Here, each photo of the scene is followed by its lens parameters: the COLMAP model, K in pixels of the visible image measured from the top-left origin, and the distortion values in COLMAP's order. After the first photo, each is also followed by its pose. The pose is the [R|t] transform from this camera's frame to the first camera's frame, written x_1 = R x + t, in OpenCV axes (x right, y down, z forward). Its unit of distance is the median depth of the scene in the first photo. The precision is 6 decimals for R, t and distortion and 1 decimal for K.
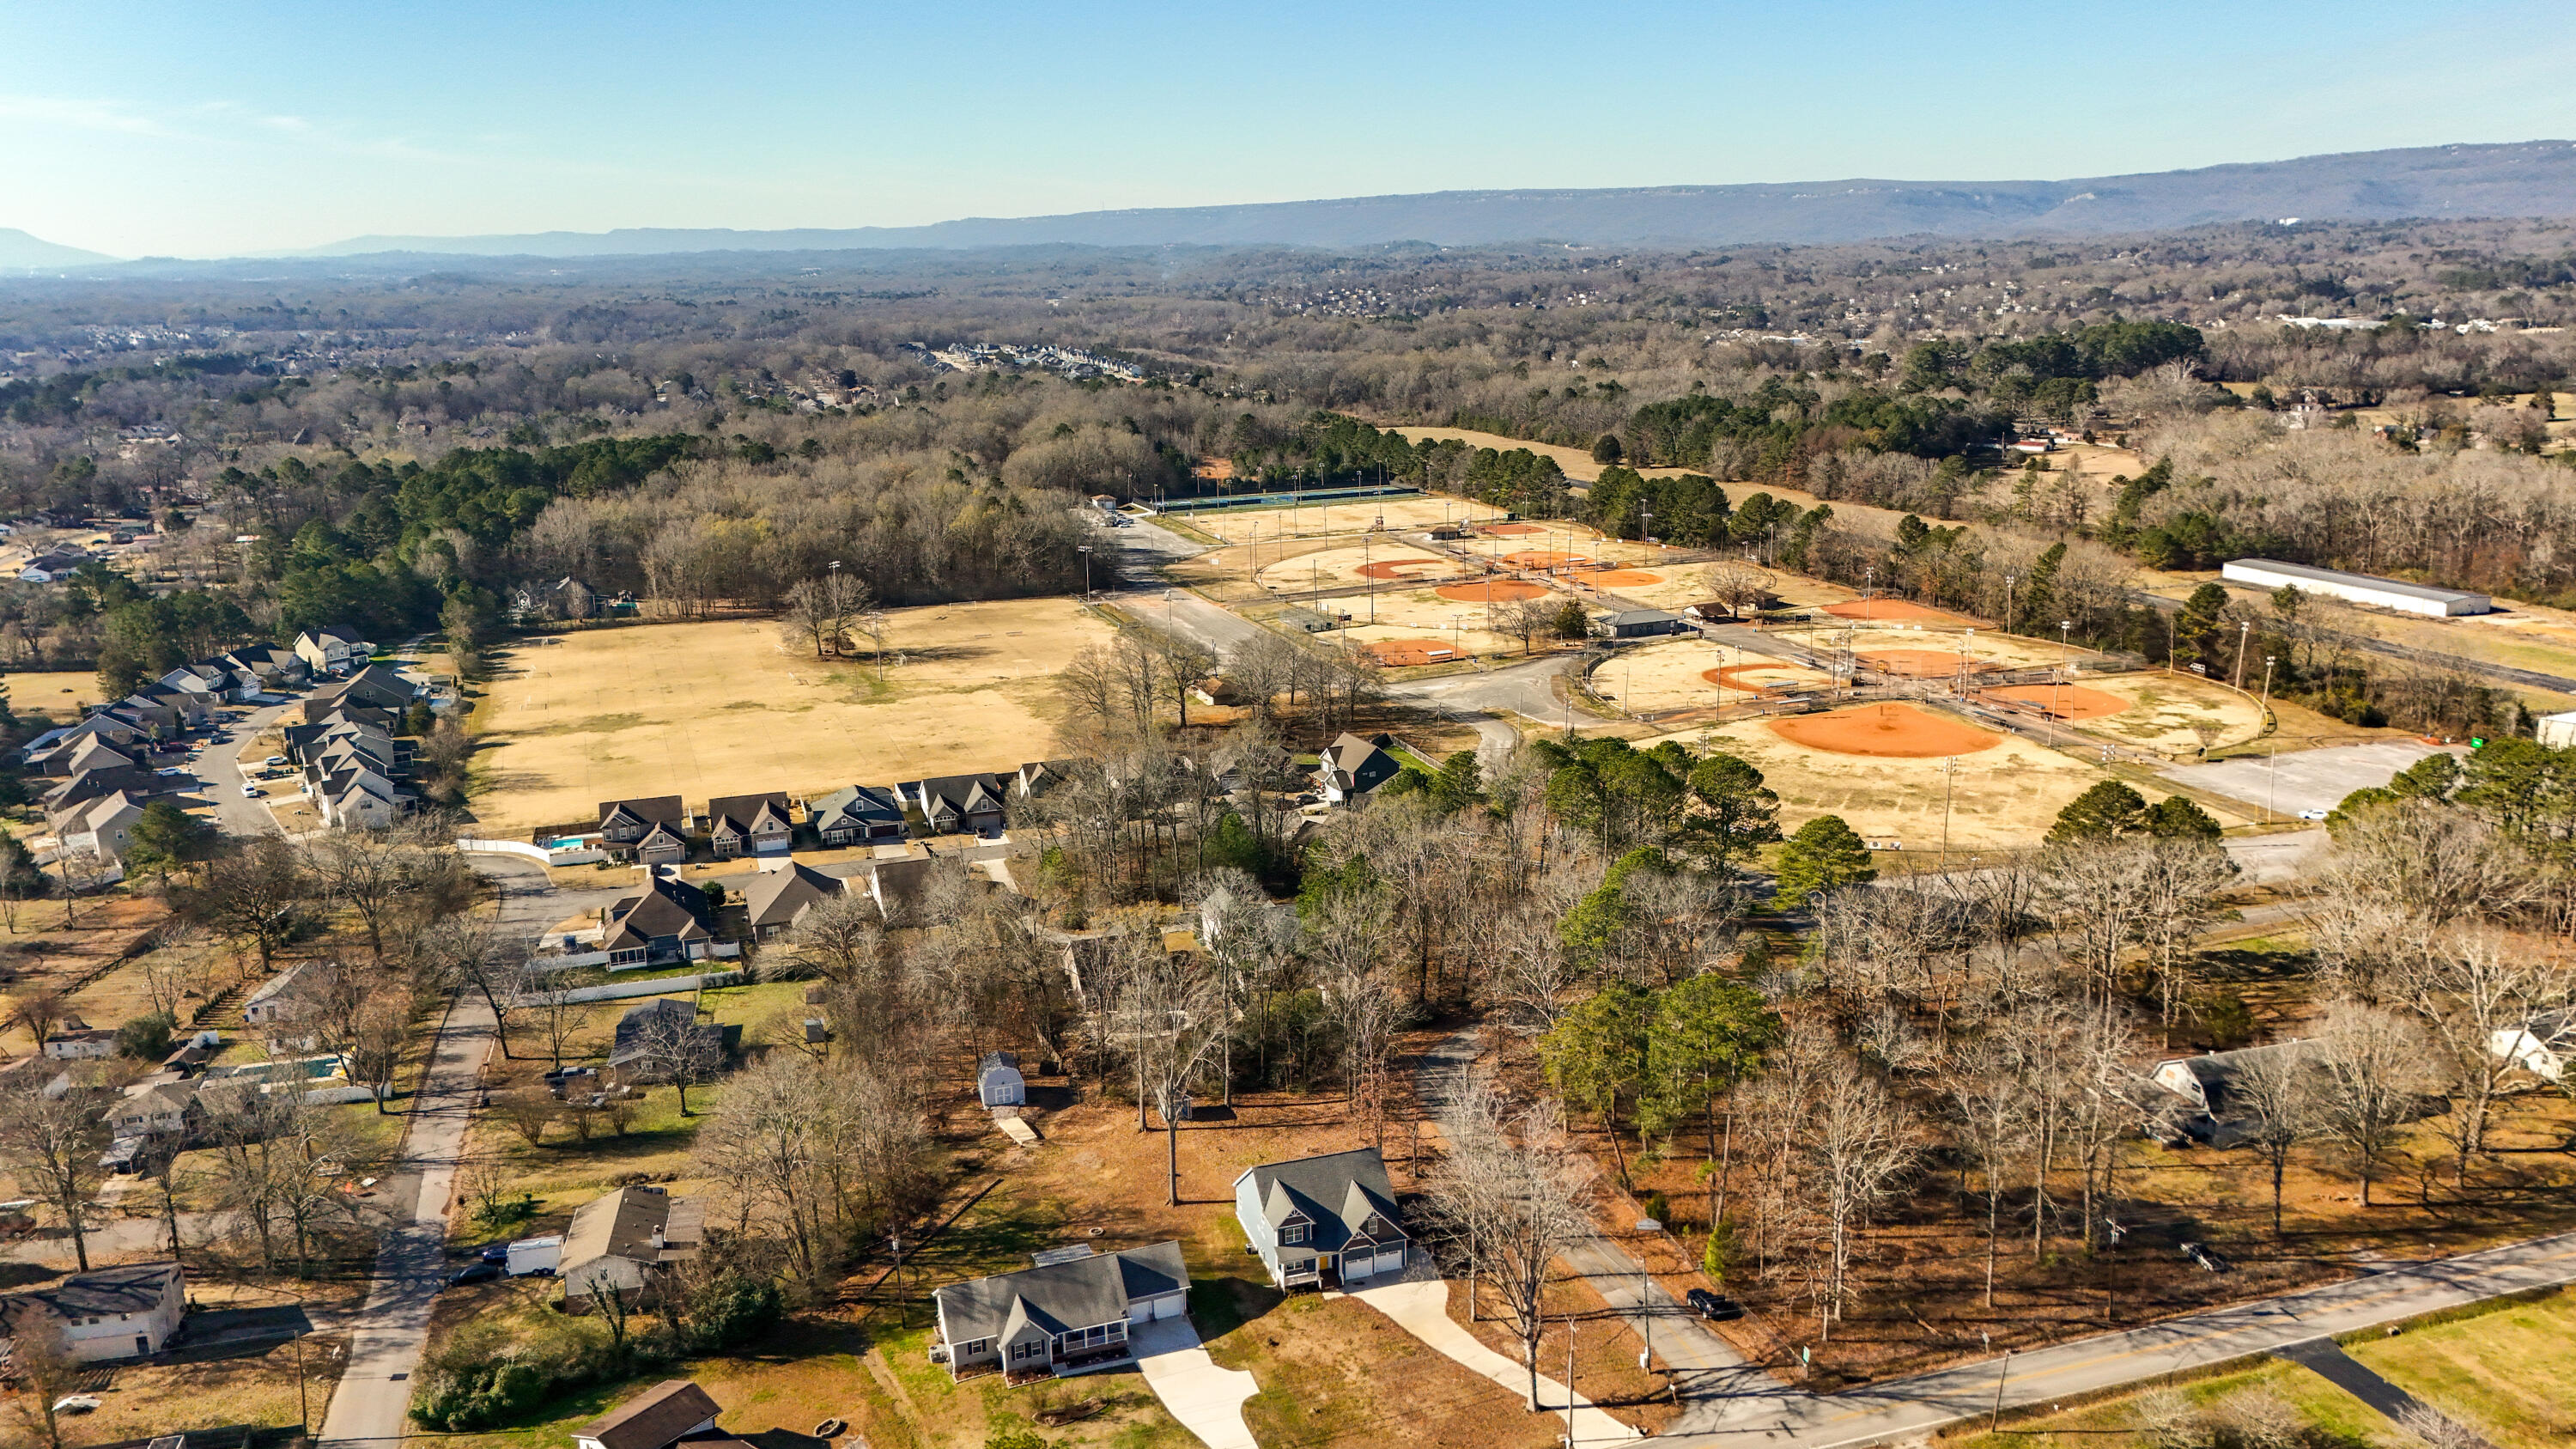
lens RADIAL K [[1870.5, 0, 1289.7], [0, 1870.5, 740.5], [0, 0, 1]] dist [0.068927, -0.060283]
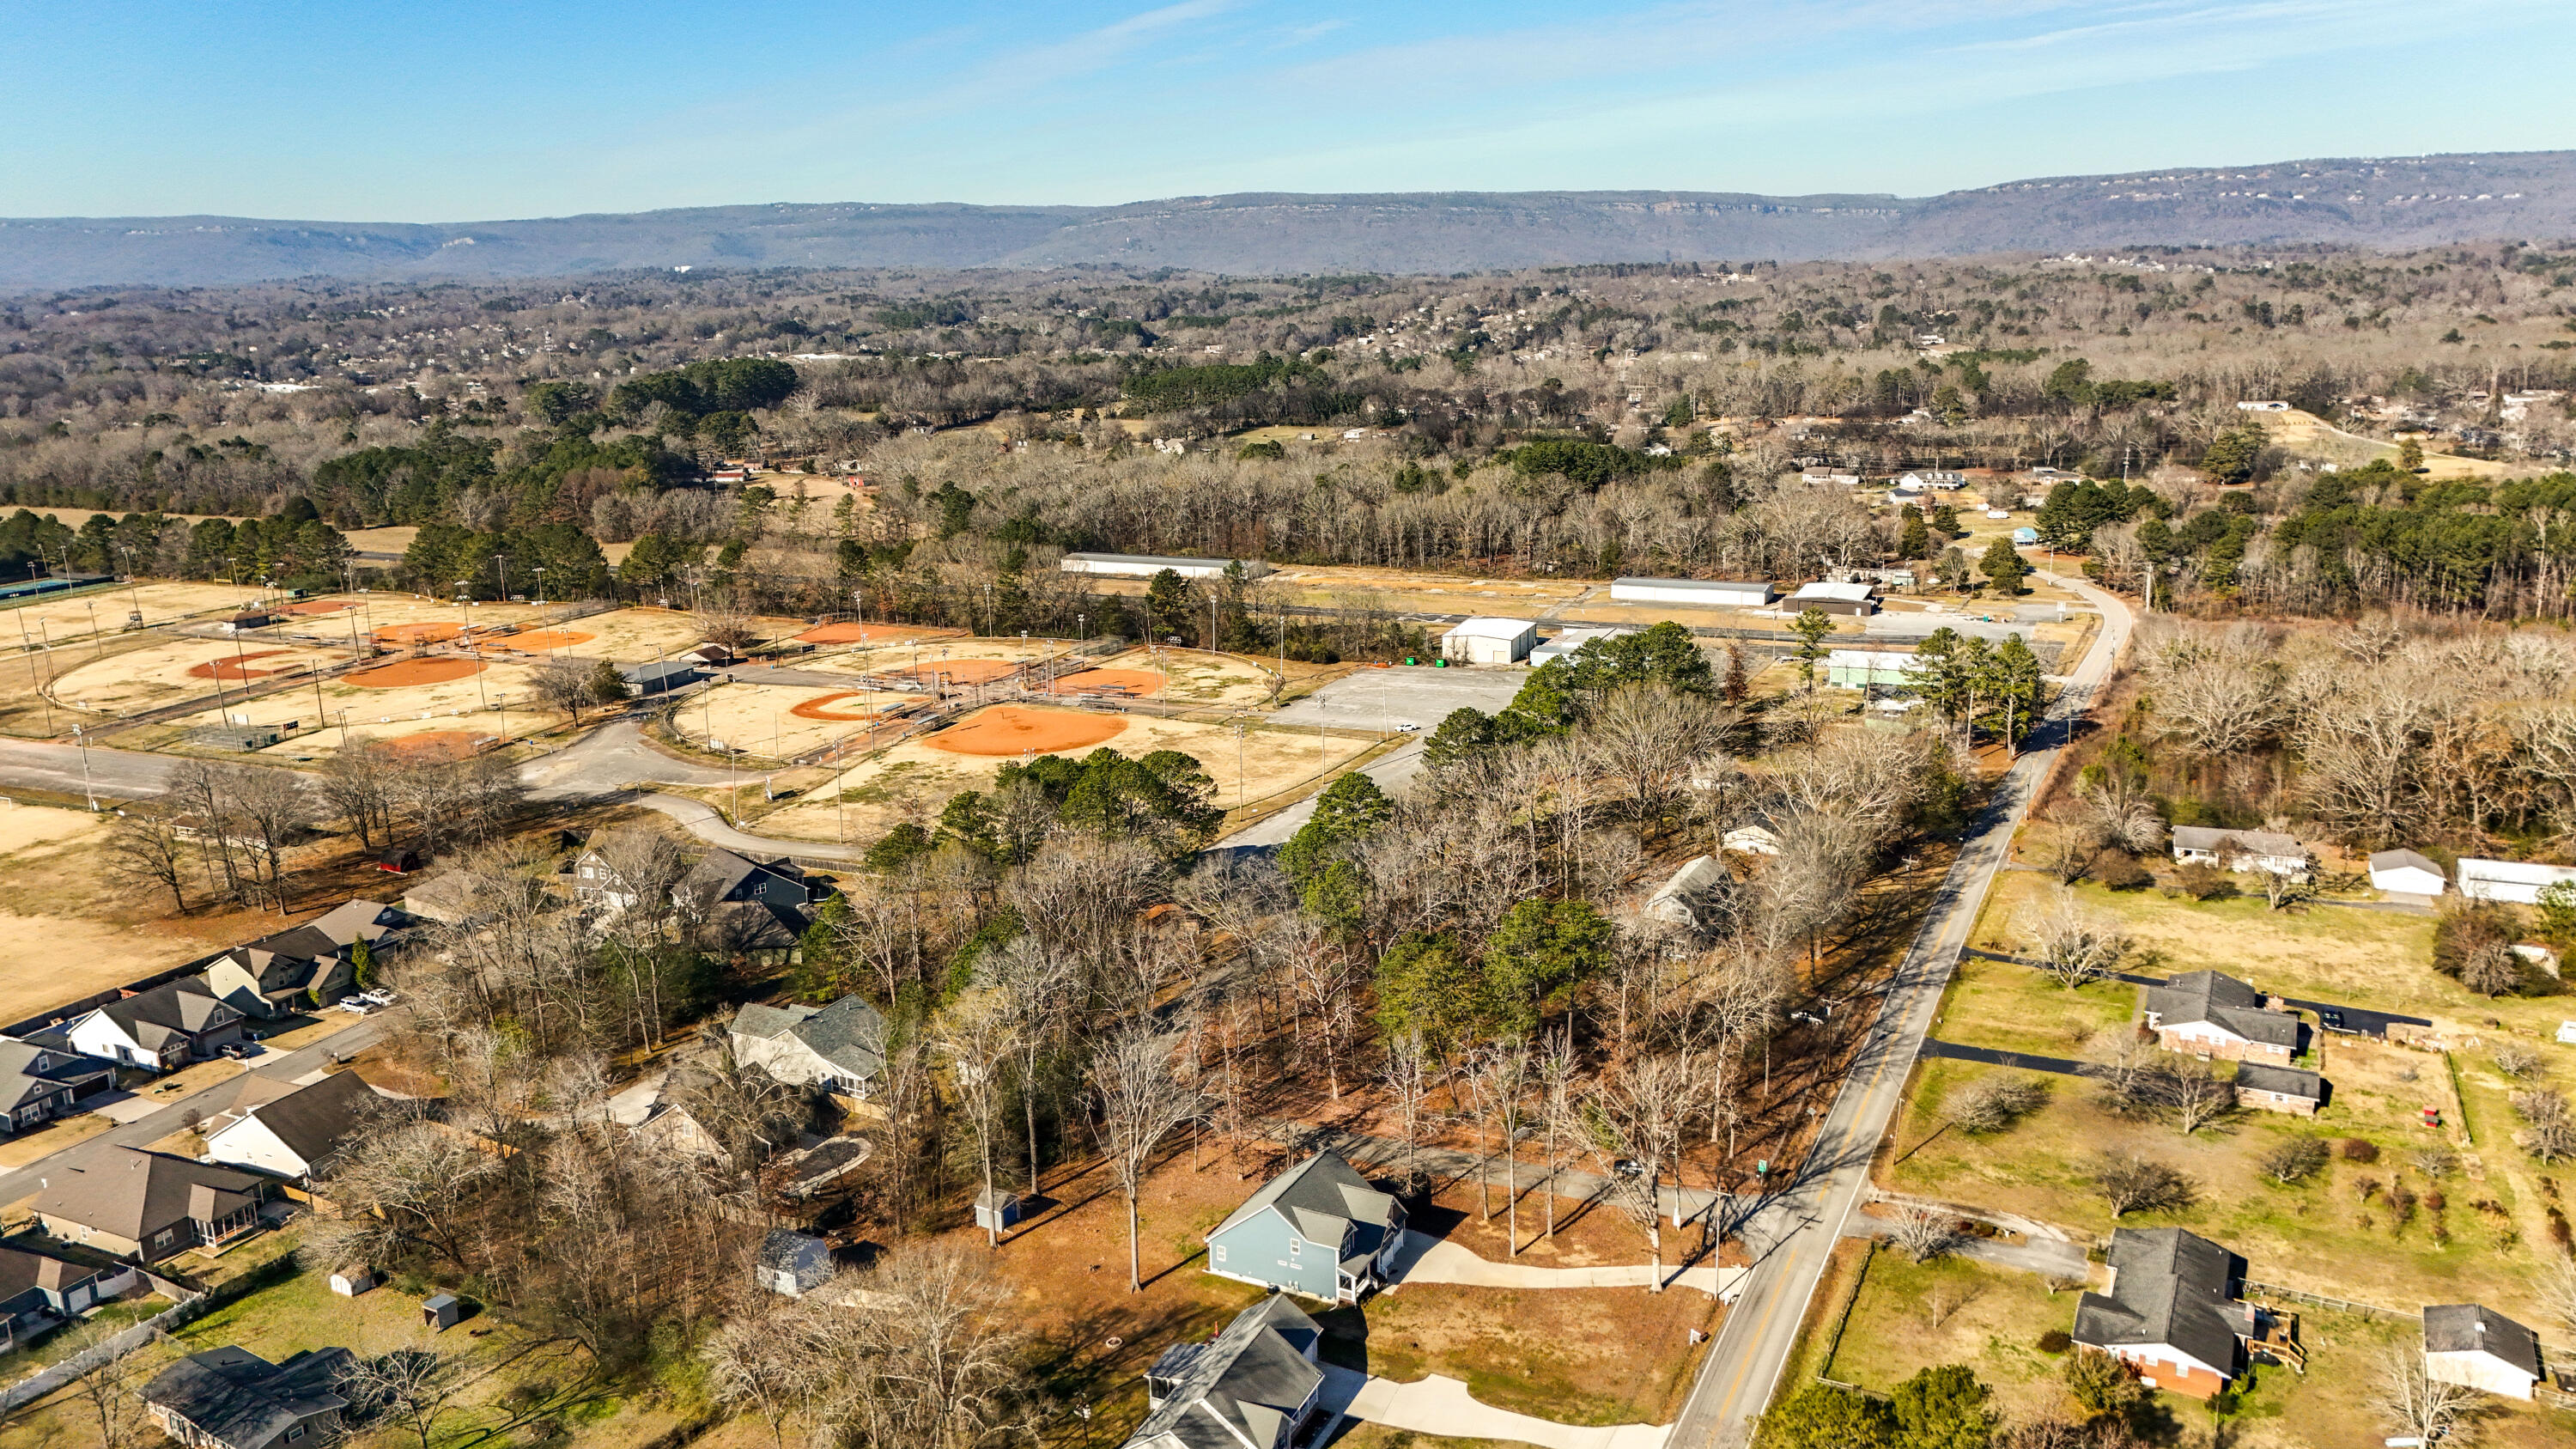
lens RADIAL K [[1870.5, 0, 1295.5], [0, 1870.5, 725.0], [0, 0, 1]] dist [0.068927, -0.060283]
pose [[0.700680, -0.166641, 0.693743, -0.279008], [0.187122, 0.981226, 0.046703, -0.026231], [-0.688501, 0.097090, 0.718707, 0.113519]]
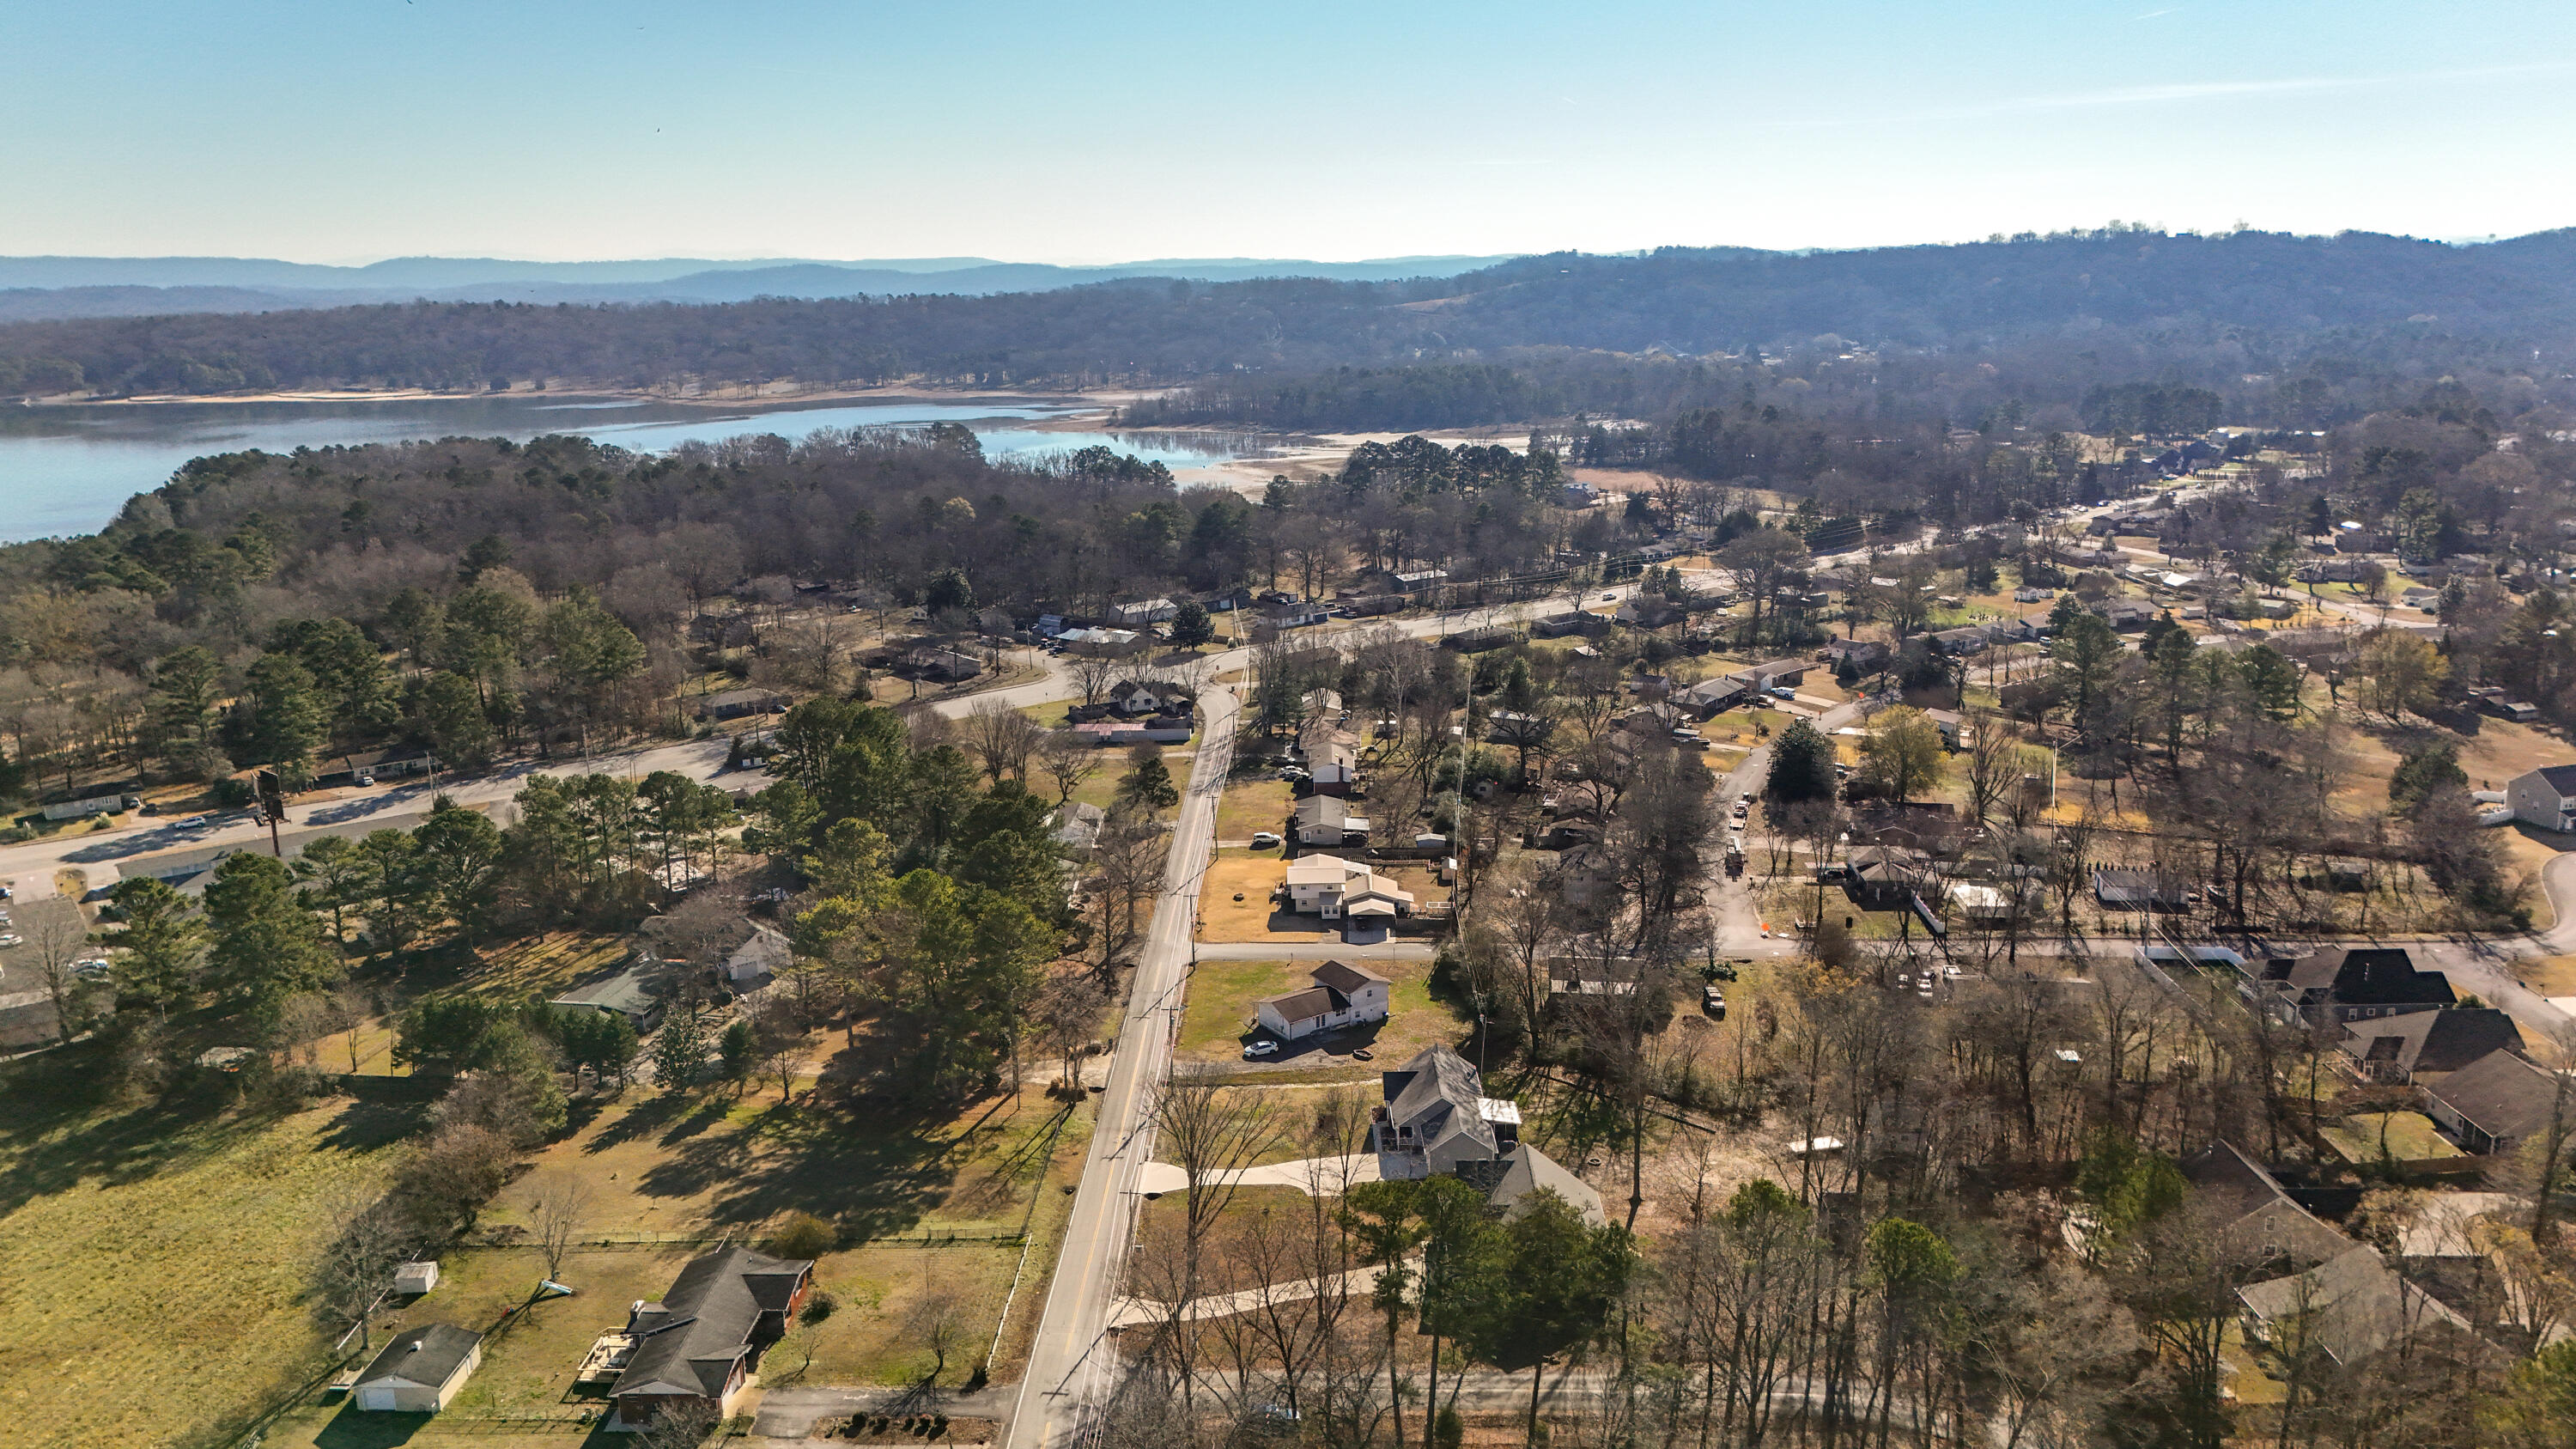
lens RADIAL K [[1870.5, 0, 1298.8], [0, 1870.5, 715.2], [0, 0, 1]] dist [0.068927, -0.060283]
pose [[-0.313623, 0.241757, -0.918256, 0.397381], [-0.220143, 0.922186, 0.317979, -0.127629], [0.923676, 0.301873, -0.235997, 0.454373]]
